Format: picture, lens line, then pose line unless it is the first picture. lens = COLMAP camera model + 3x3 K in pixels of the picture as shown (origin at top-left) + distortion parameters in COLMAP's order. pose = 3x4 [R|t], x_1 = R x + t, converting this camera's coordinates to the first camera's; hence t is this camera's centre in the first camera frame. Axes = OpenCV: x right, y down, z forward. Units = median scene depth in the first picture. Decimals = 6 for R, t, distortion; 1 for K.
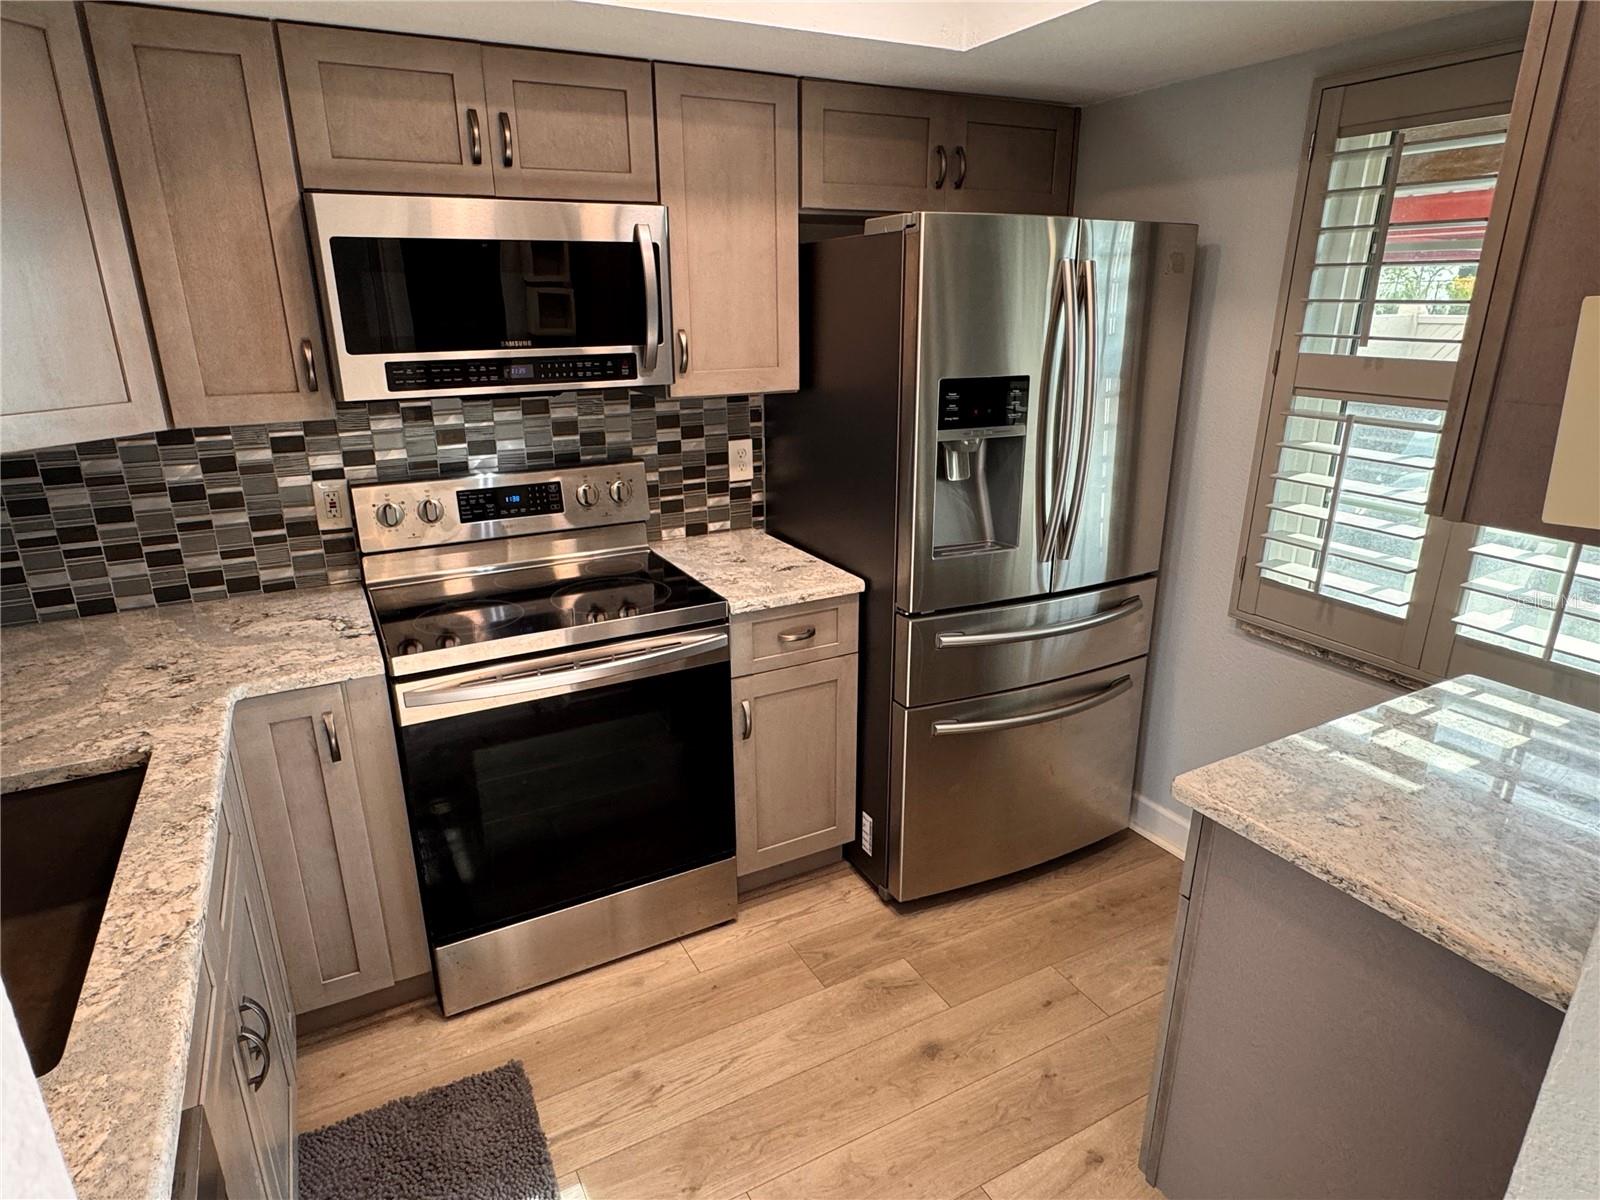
lens RADIAL K [[920.5, 0, 799.3], [0, 920.5, 601.2], [0, 0, 1]] dist [0.004580, 0.002876]
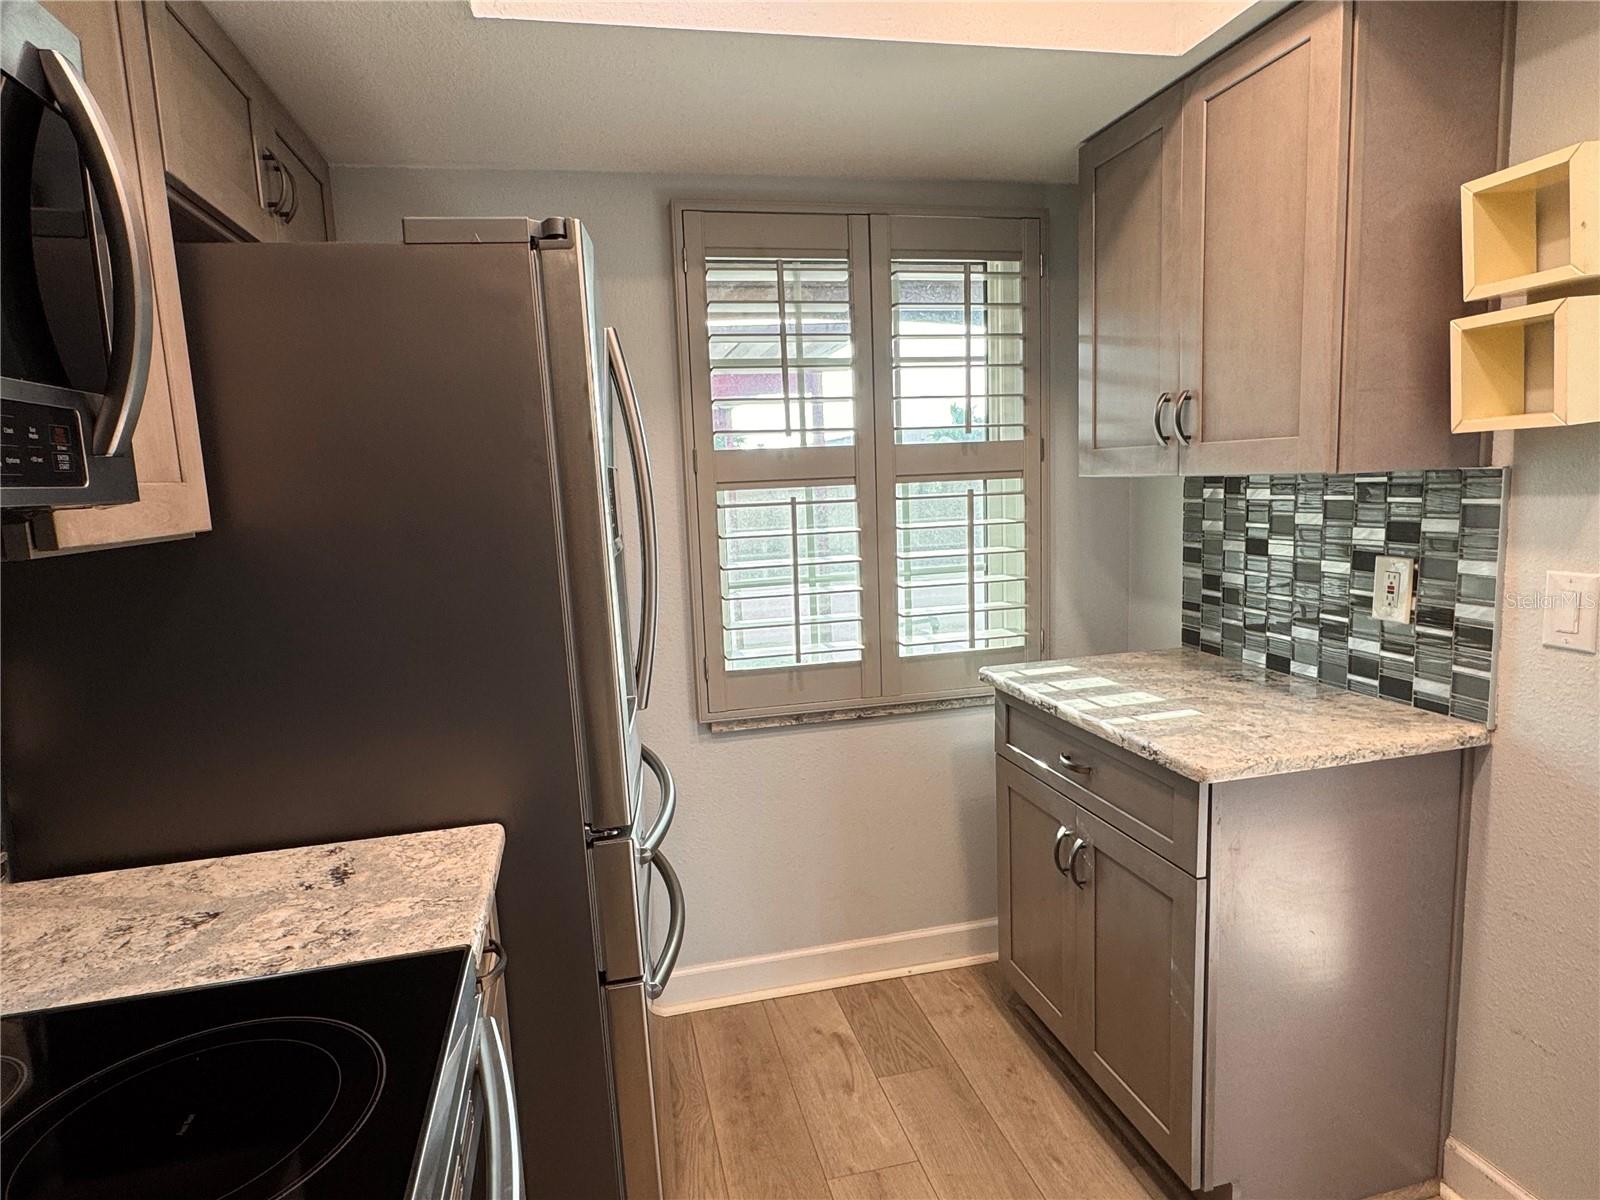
lens RADIAL K [[920.5, 0, 801.9], [0, 920.5, 598.1], [0, 0, 1]] dist [0.004580, 0.002876]
pose [[0.252733, -0.137174, 0.957763, -0.453695], [0.341362, 0.938883, 0.044392, -0.126740], [-0.905317, 0.315724, 0.284113, 0.677436]]
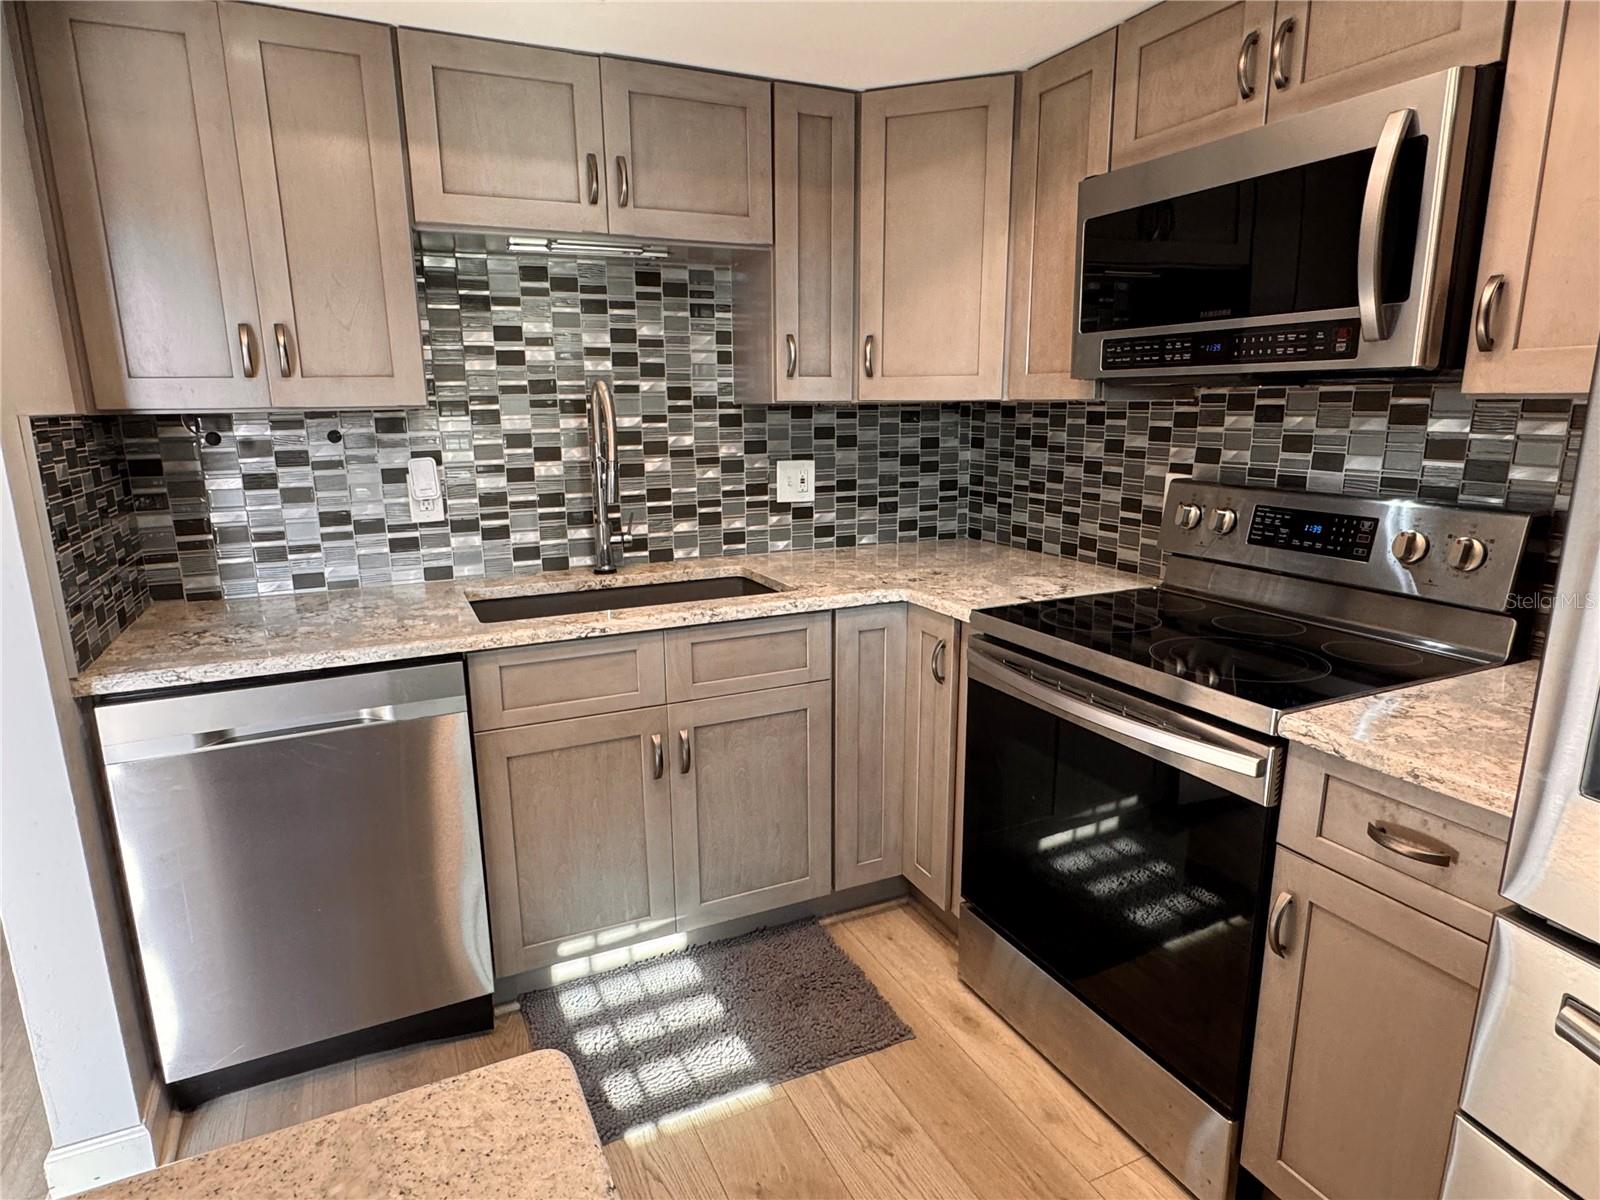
lens RADIAL K [[920.5, 0, 793.2], [0, 920.5, 604.9], [0, 0, 1]] dist [0.004580, 0.002876]
pose [[-0.040810, 0.229278, -0.972505, 0.521401], [-0.303210, 0.924576, 0.230702, -0.110213], [0.952049, 0.304288, 0.031788, 0.656843]]
